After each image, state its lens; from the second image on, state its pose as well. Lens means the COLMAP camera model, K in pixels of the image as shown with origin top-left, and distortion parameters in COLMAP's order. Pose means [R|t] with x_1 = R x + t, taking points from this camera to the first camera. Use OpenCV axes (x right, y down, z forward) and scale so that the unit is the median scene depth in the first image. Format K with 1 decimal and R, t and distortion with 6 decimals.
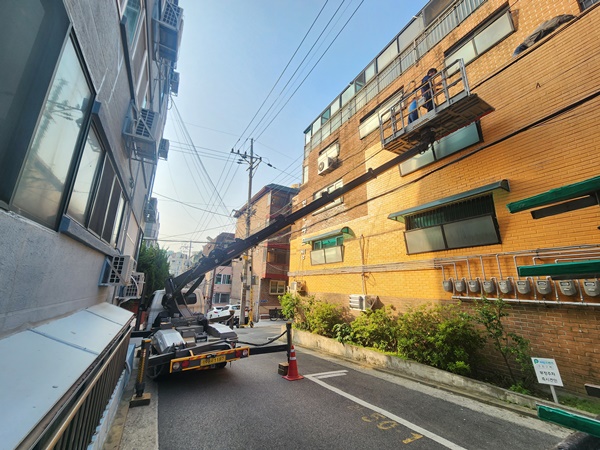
lens RADIAL K [[242.0, 0, 300.0], [0, 242.0, 225.0], [0, 0, 1]] dist [-0.000613, -0.000031]
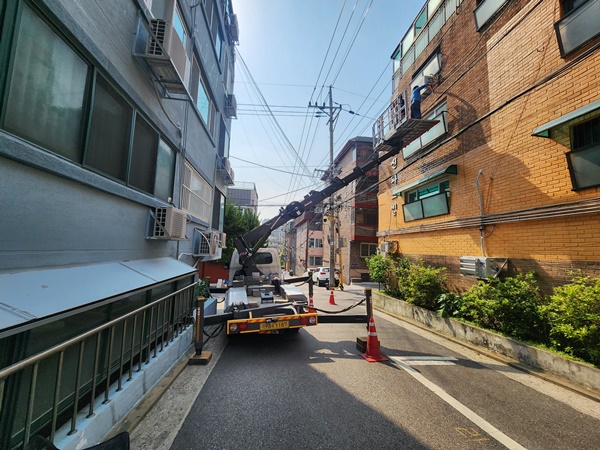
lens RADIAL K [[244.9, 0, 300.0], [0, 244.9, 225.0], [0, 0, 1]] dist [0.000485, -0.000059]
pose [[0.928080, -0.034840, -0.370748, 0.038193], [0.087222, 0.988256, 0.125469, 0.065952], [0.362022, -0.148783, 0.920219, 0.178409]]
